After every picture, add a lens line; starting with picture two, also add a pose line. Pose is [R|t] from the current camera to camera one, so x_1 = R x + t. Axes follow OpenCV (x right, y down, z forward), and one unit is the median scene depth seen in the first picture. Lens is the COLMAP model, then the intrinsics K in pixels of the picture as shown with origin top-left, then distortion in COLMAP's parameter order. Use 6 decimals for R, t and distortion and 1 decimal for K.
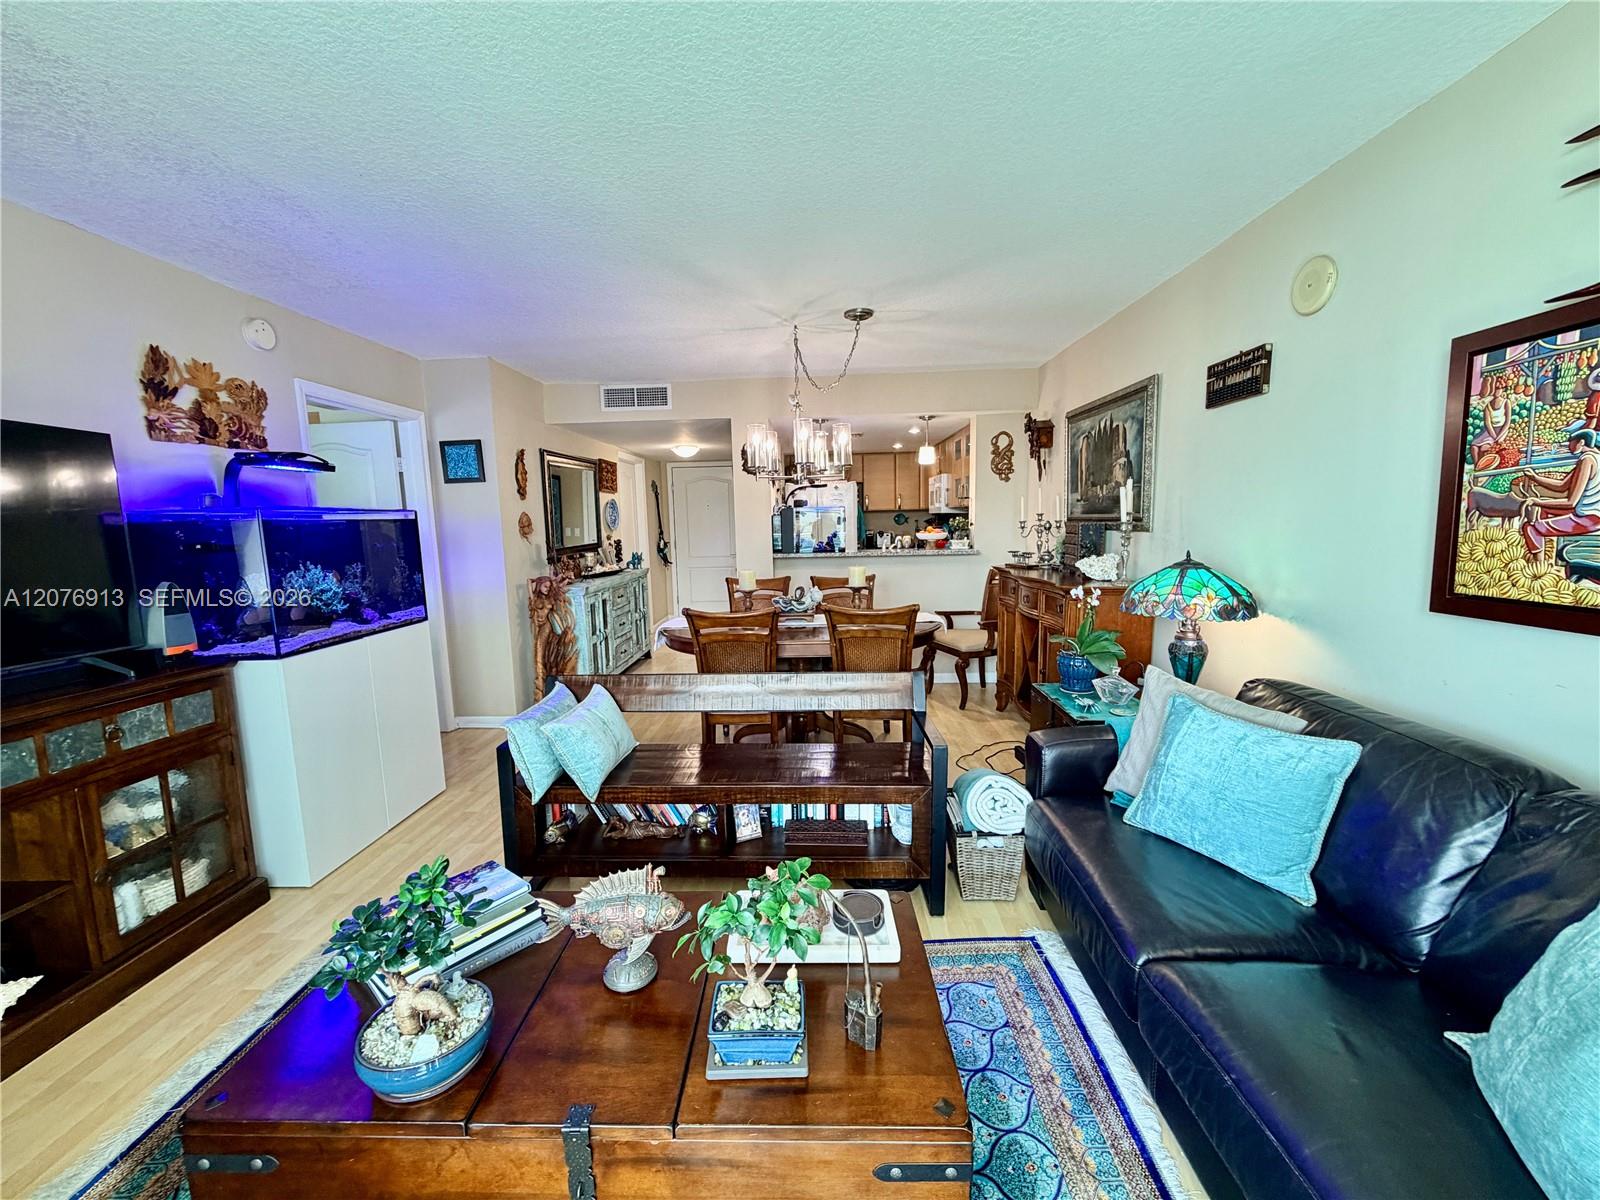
lens RADIAL K [[636.8, 0, 802.5], [0, 636.8, 602.3], [0, 0, 1]] dist [0.002174, 0.000070]
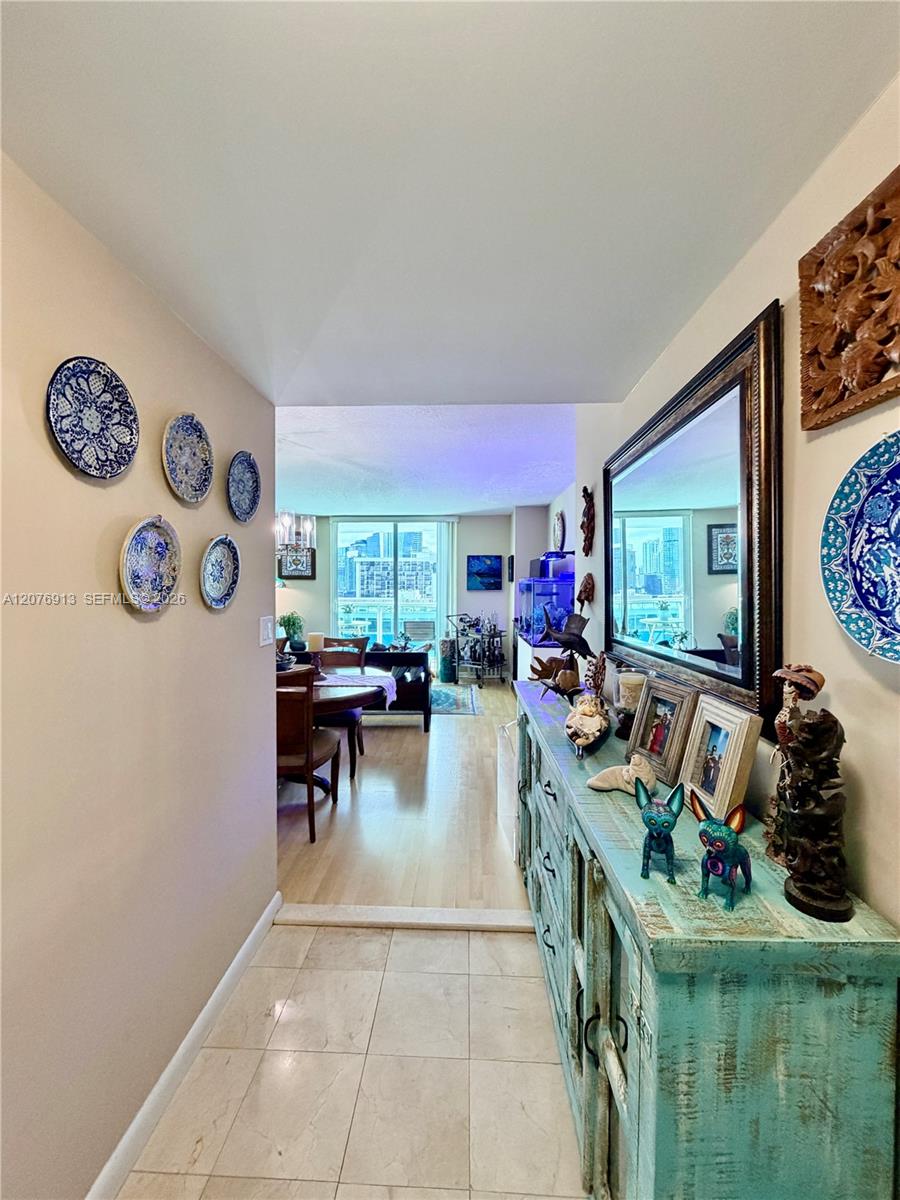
lens RADIAL K [[477.6, 0, 444.1], [0, 477.6, 591.1], [0, 0, 1]] dist [0.002174, 0.000070]
pose [[-0.999764, 0.021028, 0.005461, -0.429536], [0.021591, 0.989600, 0.142215, -0.316571], [-0.002413, 0.142300, -0.989821, 2.434217]]
